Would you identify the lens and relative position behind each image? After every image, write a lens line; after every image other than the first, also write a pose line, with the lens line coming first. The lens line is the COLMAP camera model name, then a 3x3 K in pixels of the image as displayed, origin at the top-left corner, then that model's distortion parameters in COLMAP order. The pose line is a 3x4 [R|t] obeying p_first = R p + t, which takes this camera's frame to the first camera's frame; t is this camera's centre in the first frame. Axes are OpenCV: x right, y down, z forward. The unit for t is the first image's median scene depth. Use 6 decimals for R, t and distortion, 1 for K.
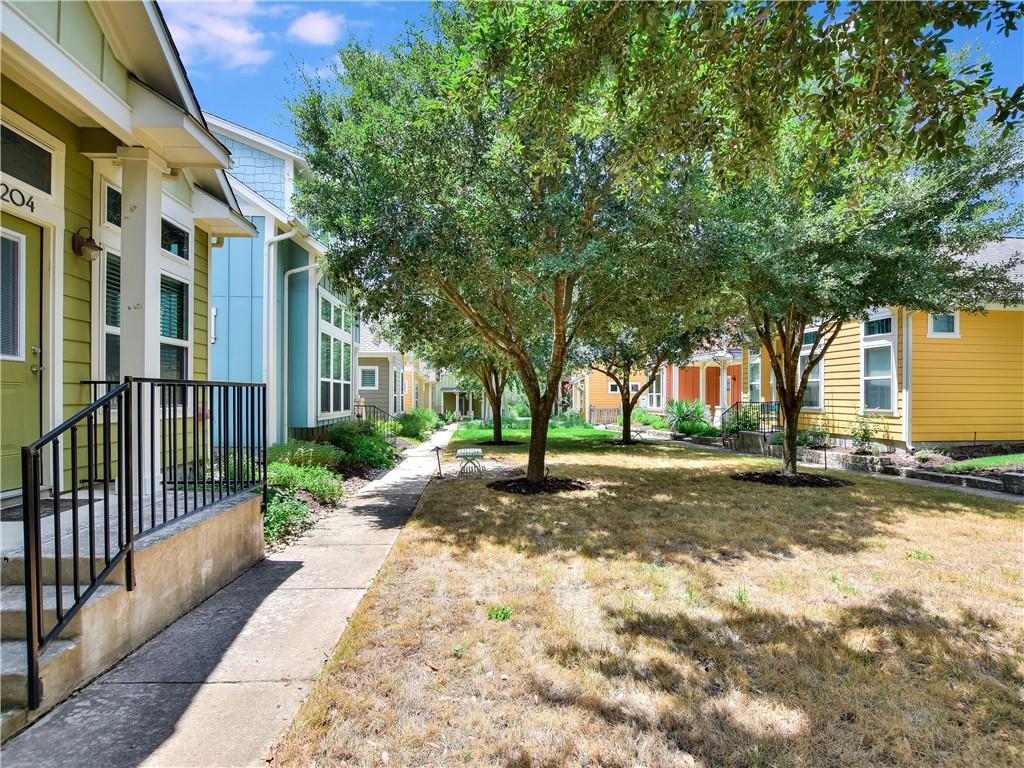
lens RADIAL K [[508.3, 0, 516.4], [0, 508.3, 388.8], [0, 0, 1]] dist [-0.030404, 0.000942]
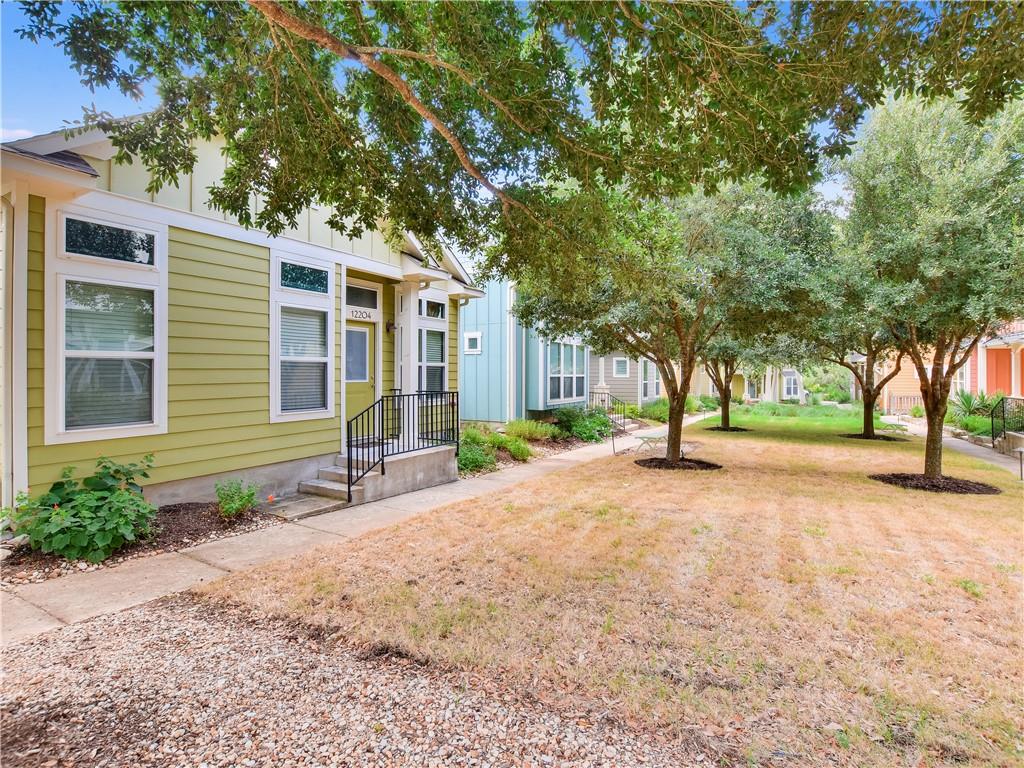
lens RADIAL K [[508.3, 0, 516.4], [0, 508.3, 388.8], [0, 0, 1]] dist [-0.030404, 0.000942]
pose [[0.819512, 0.017429, -0.572798, 0.620742], [0.009912, 0.998957, 0.044578, -0.084533], [0.572977, -0.042210, 0.818484, -0.370842]]
